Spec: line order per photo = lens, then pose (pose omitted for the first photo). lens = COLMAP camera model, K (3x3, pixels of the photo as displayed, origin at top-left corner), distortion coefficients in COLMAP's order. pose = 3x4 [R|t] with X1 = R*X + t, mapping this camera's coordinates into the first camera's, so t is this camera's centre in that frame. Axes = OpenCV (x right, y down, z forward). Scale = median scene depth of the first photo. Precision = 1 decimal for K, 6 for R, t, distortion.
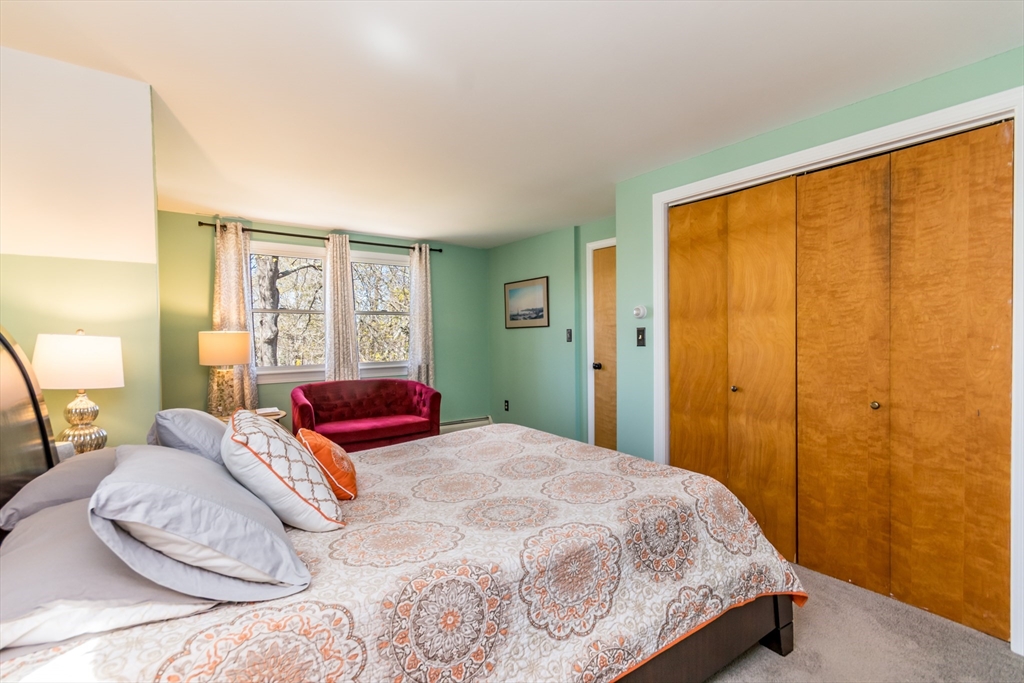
lens RADIAL K [[474.7, 0, 509.6], [0, 474.7, 338.9], [0, 0, 1]] dist [0.010619, 0.000875]
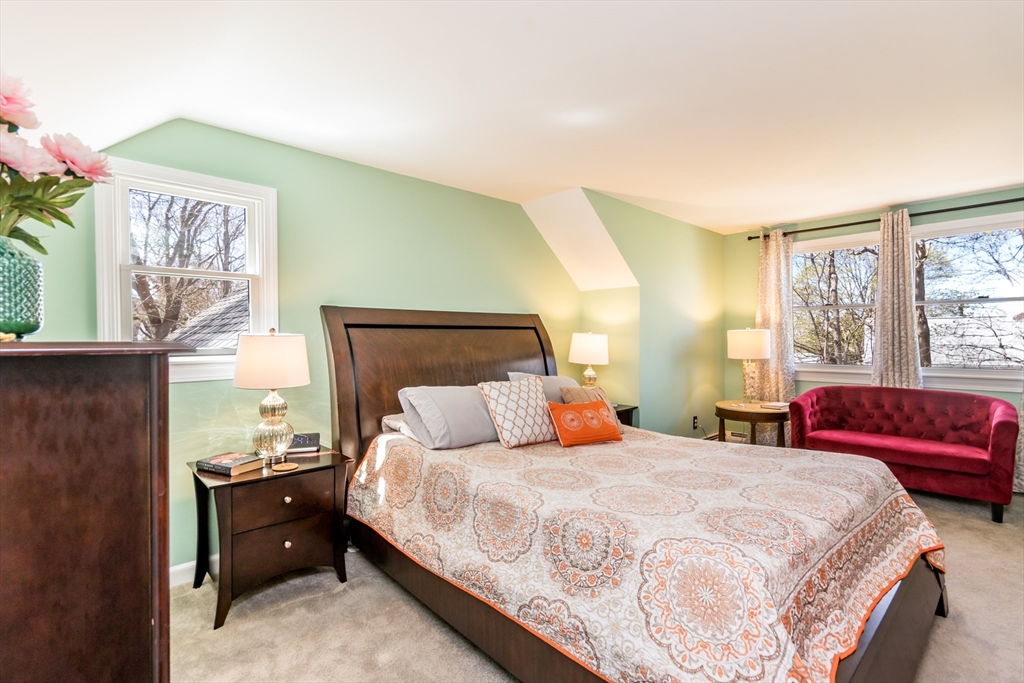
lens RADIAL K [[474.7, 0, 510.8], [0, 474.7, 341.6], [0, 0, 1]] dist [0.010619, 0.000875]
pose [[0.114992, 0.015656, -0.993243, 0.821490], [-0.003186, 0.999876, 0.015392, -0.005827], [0.993361, 0.001395, 0.115028, 0.502524]]
